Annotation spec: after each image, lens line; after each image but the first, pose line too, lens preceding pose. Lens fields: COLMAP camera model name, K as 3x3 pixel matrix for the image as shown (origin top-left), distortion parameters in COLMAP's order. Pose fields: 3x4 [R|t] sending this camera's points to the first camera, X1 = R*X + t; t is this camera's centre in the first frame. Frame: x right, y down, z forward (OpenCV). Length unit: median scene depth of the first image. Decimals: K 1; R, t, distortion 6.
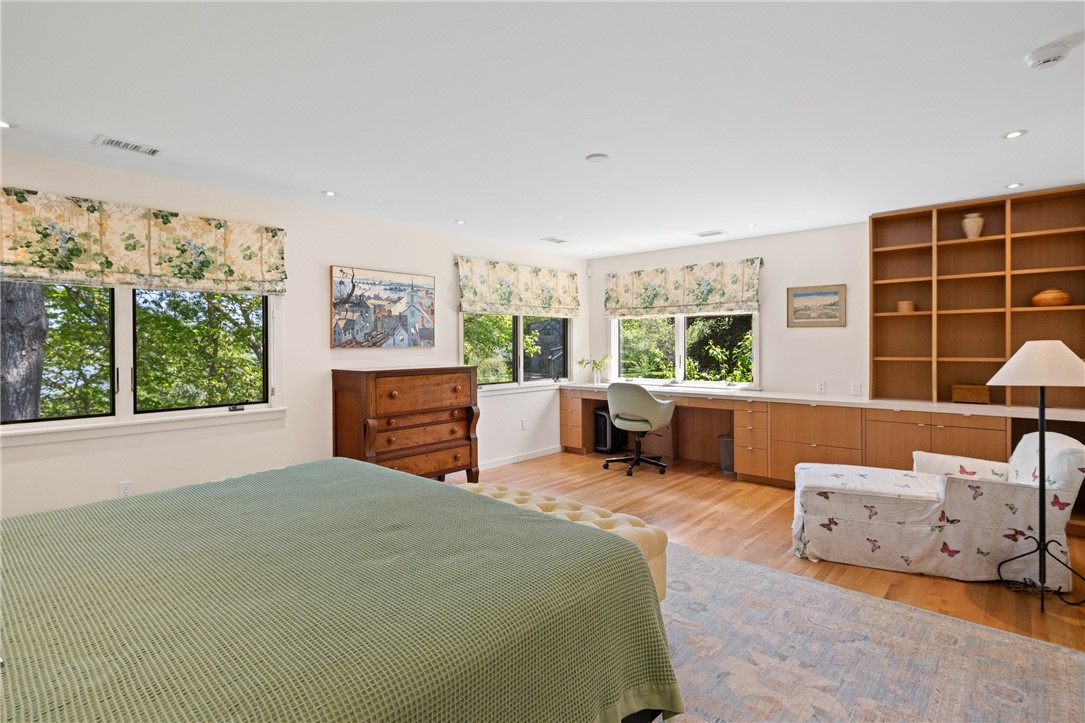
lens RADIAL K [[542.7, 0, 549.7], [0, 542.7, 350.4], [0, 0, 1]] dist [0.002087, -0.001173]
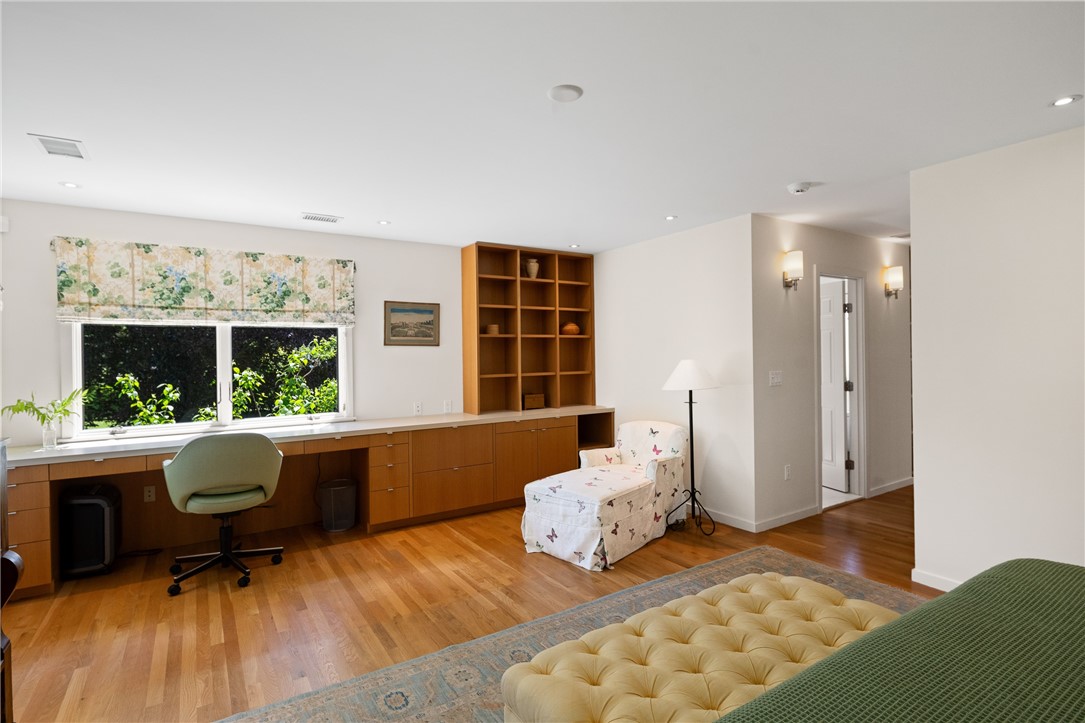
lens RADIAL K [[542.7, 0, 549.7], [0, 542.7, 350.4], [0, 0, 1]] dist [0.002087, -0.001173]
pose [[0.263516, 0.009035, 0.964613, -0.398079], [0.022181, 0.999635, -0.015423, -0.016286], [-0.964400, 0.025460, 0.263219, 0.579146]]
